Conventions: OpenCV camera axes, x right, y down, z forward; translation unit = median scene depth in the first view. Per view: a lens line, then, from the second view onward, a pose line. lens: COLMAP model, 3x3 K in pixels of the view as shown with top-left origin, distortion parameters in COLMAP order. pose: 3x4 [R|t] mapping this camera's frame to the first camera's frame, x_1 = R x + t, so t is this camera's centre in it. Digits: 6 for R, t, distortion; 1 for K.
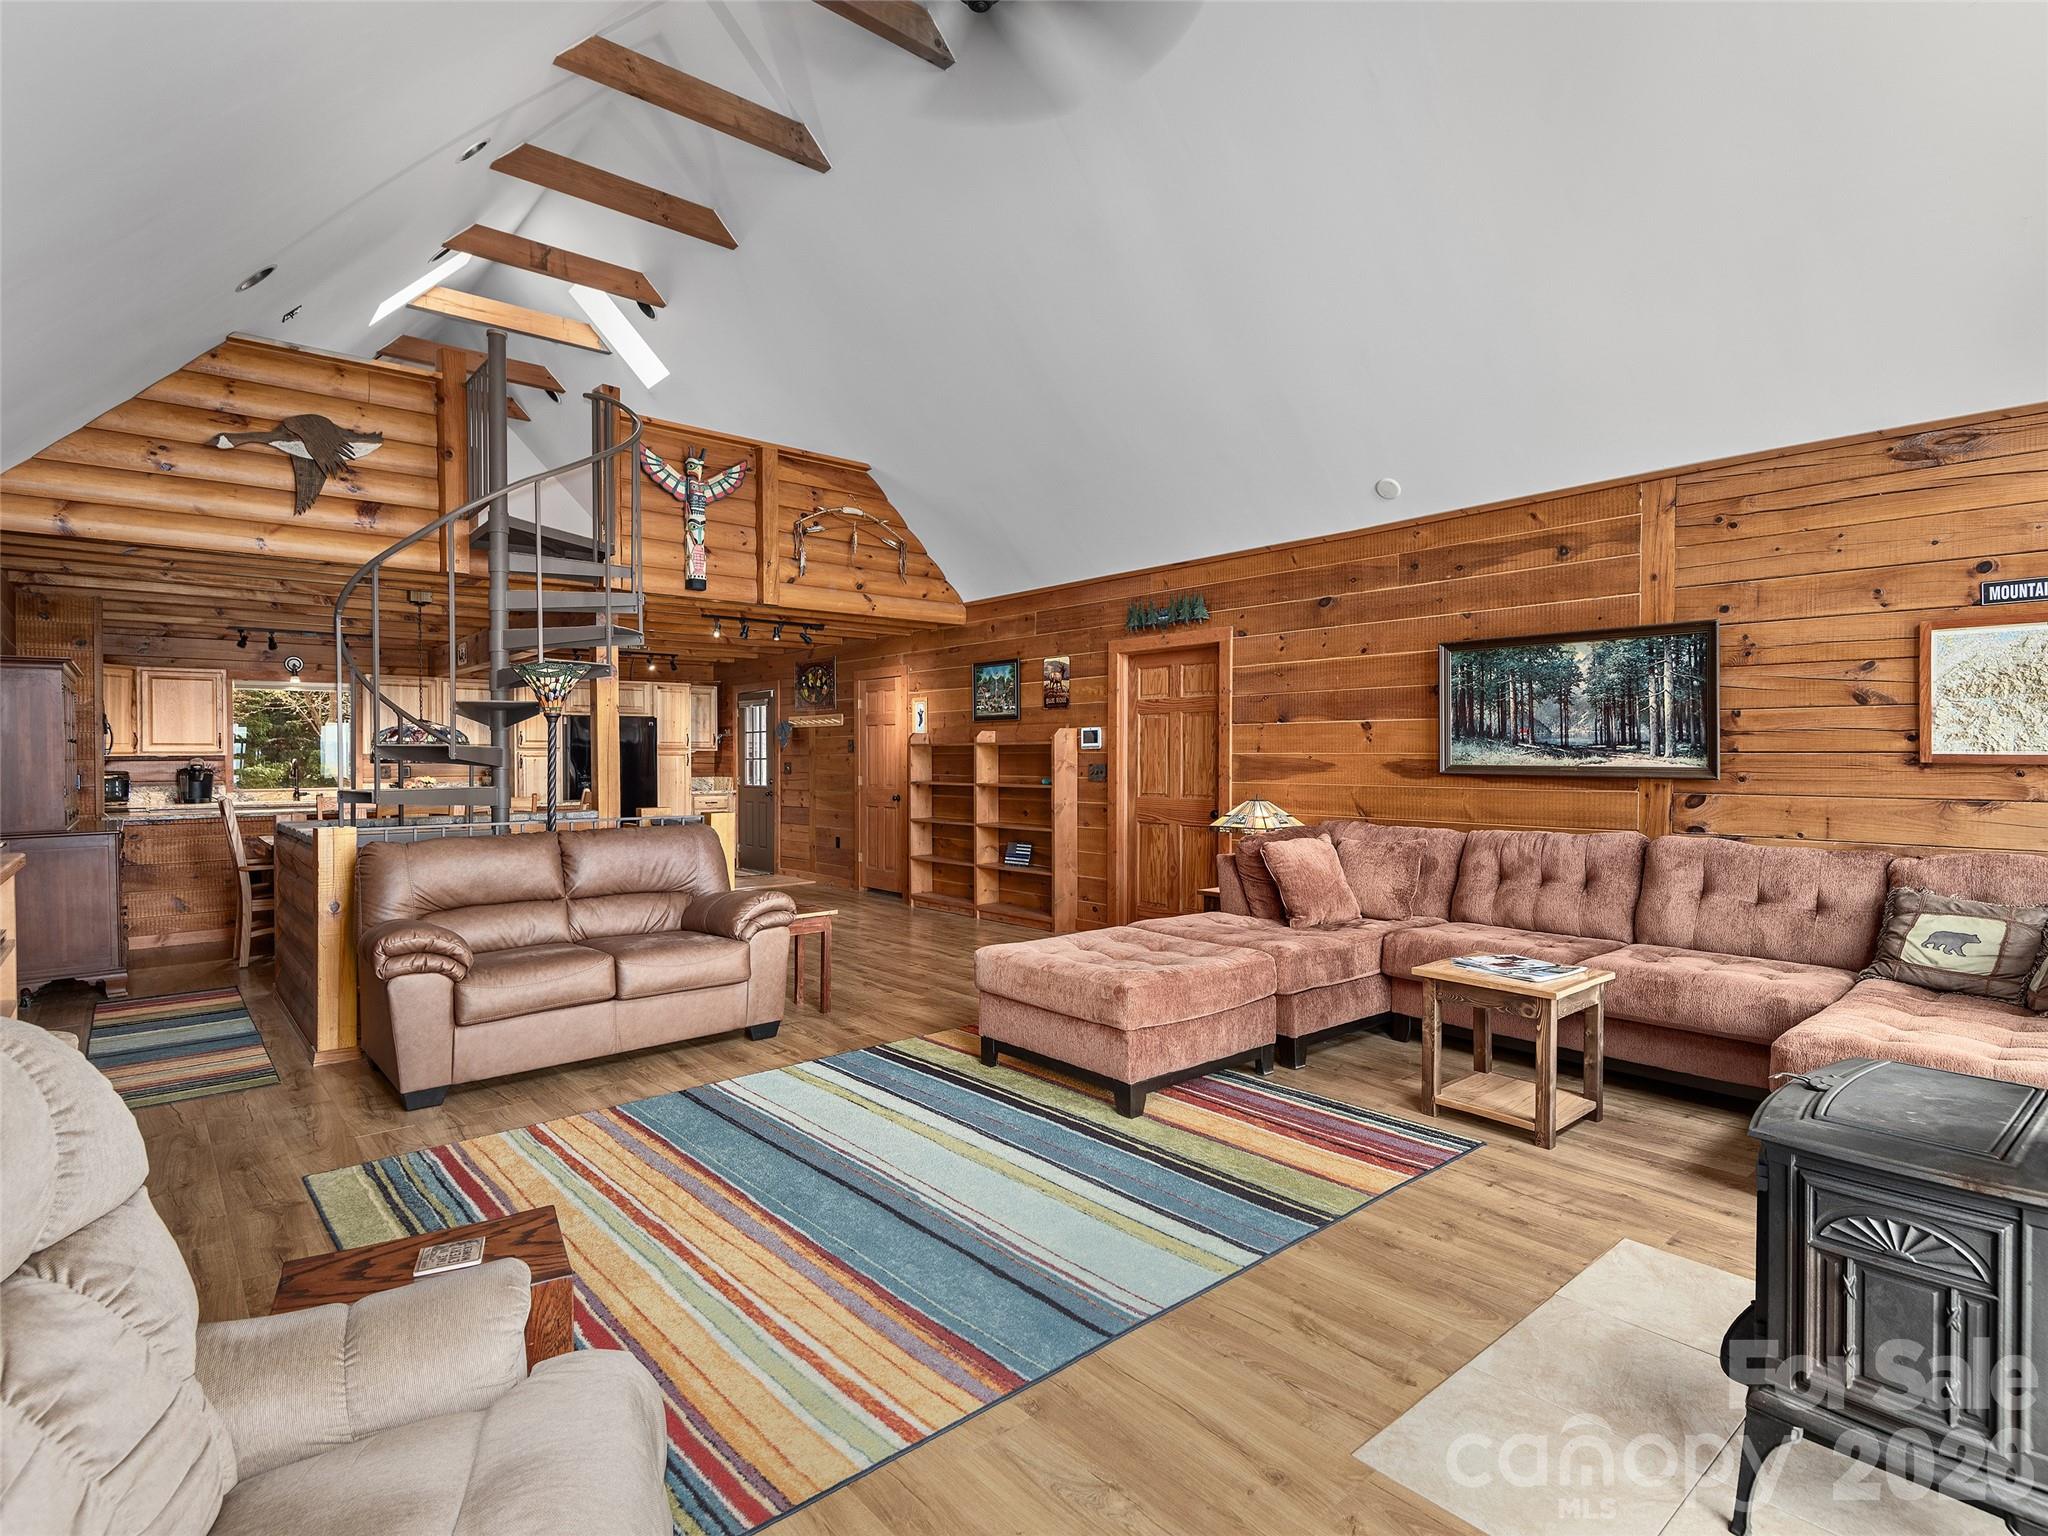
lens RADIAL K [[1034.7, 0, 1029.2], [0, 1034.7, 765.7], [0, 0, 1]] dist [0.021825, -0.017159]
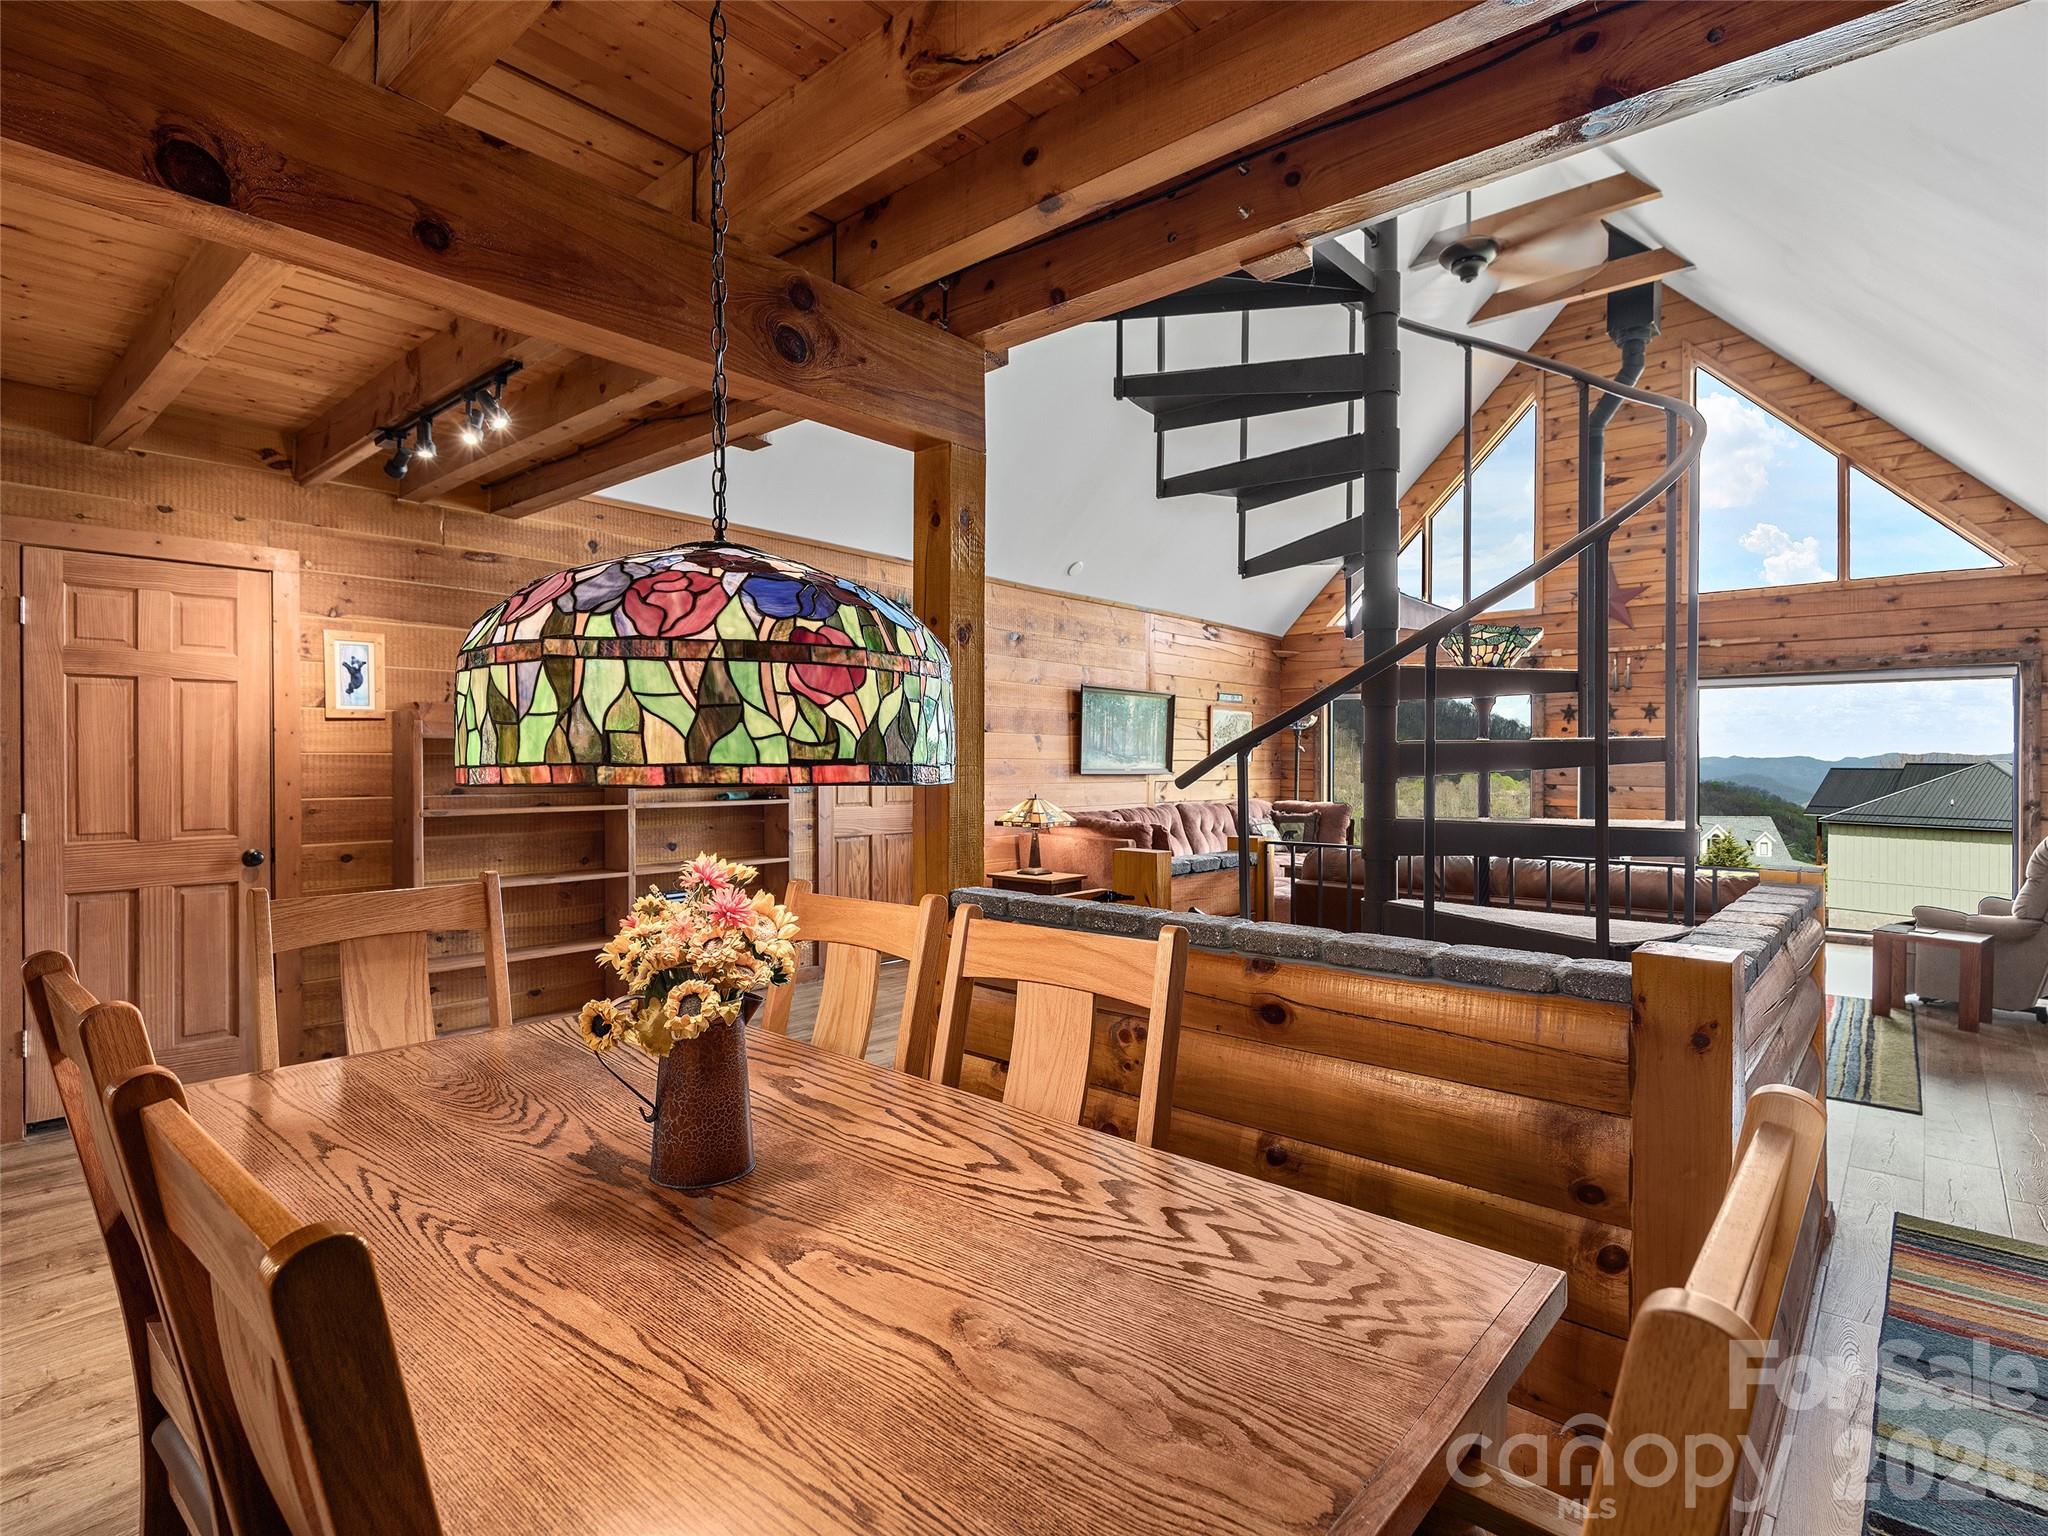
lens RADIAL K [[1034.7, 0, 1021.2], [0, 1034.7, 766.8], [0, 0, 1]] dist [0.021825, -0.017159]
pose [[-0.143824, -0.004884, 0.989591, -1.193371], [0.005674, 0.999967, 0.005759, -0.012873], [-0.989587, 0.006443, -0.143792, 1.512387]]
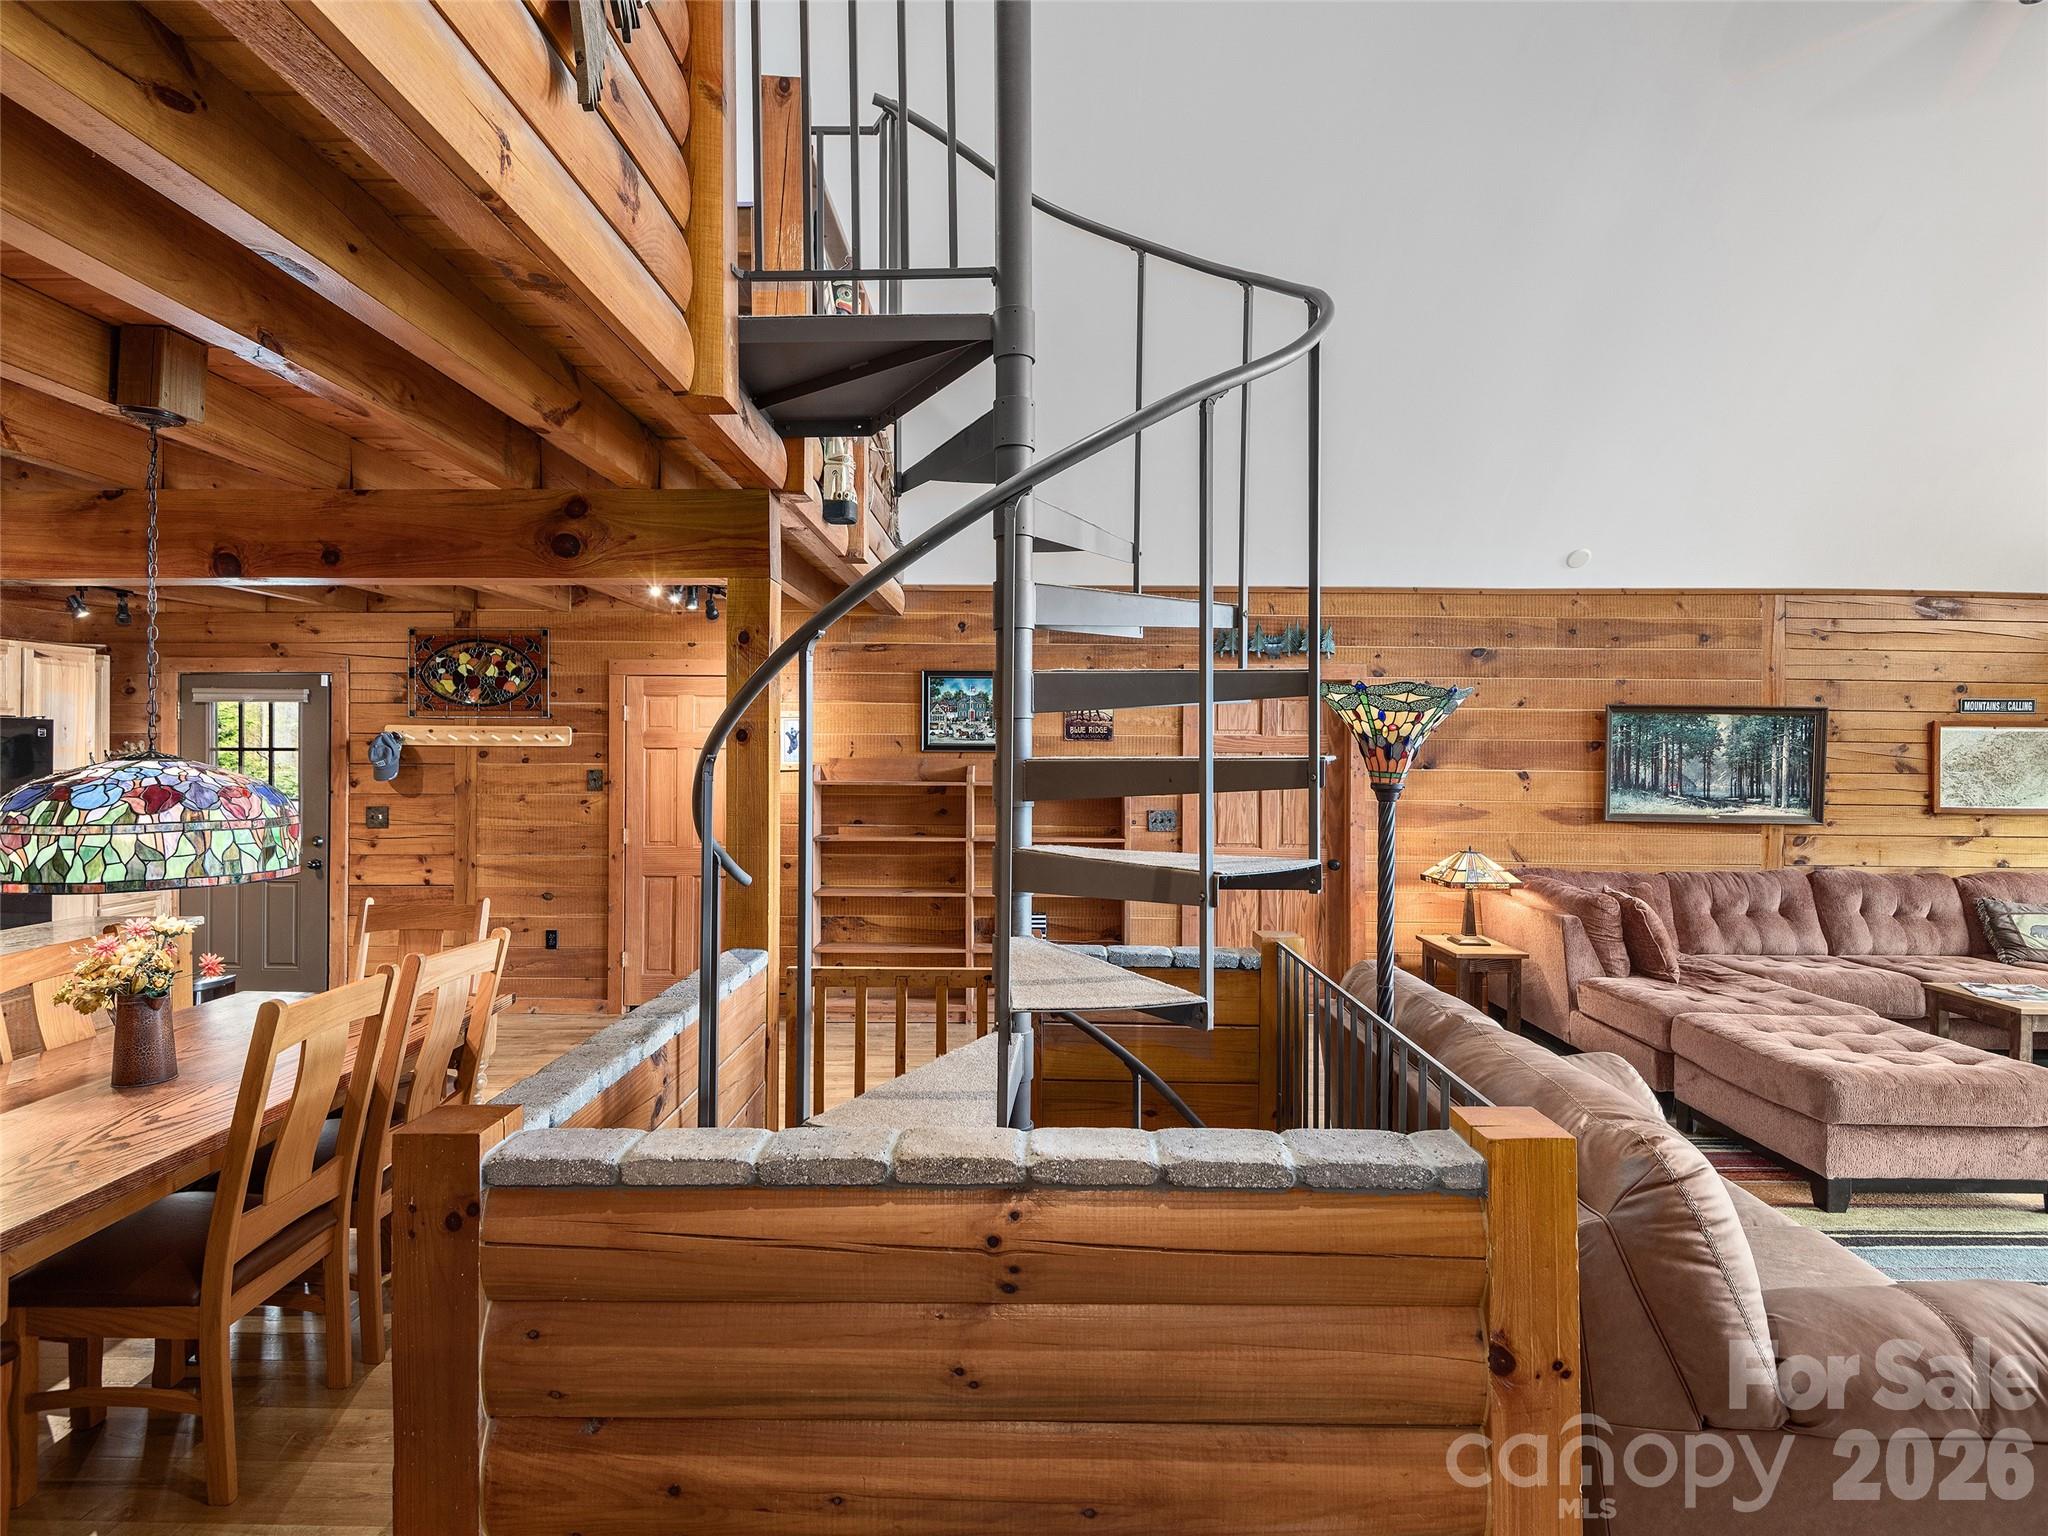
lens RADIAL K [[1034.7, 0, 1013.2], [0, 1034.7, 762.1], [0, 0, 1]] dist [0.021825, -0.017159]
pose [[0.656962, -0.001676, 0.753921, -1.017189], [-0.001760, 0.999991, 0.003757, -0.069497], [-0.753921, -0.003796, 0.656954, 0.874364]]
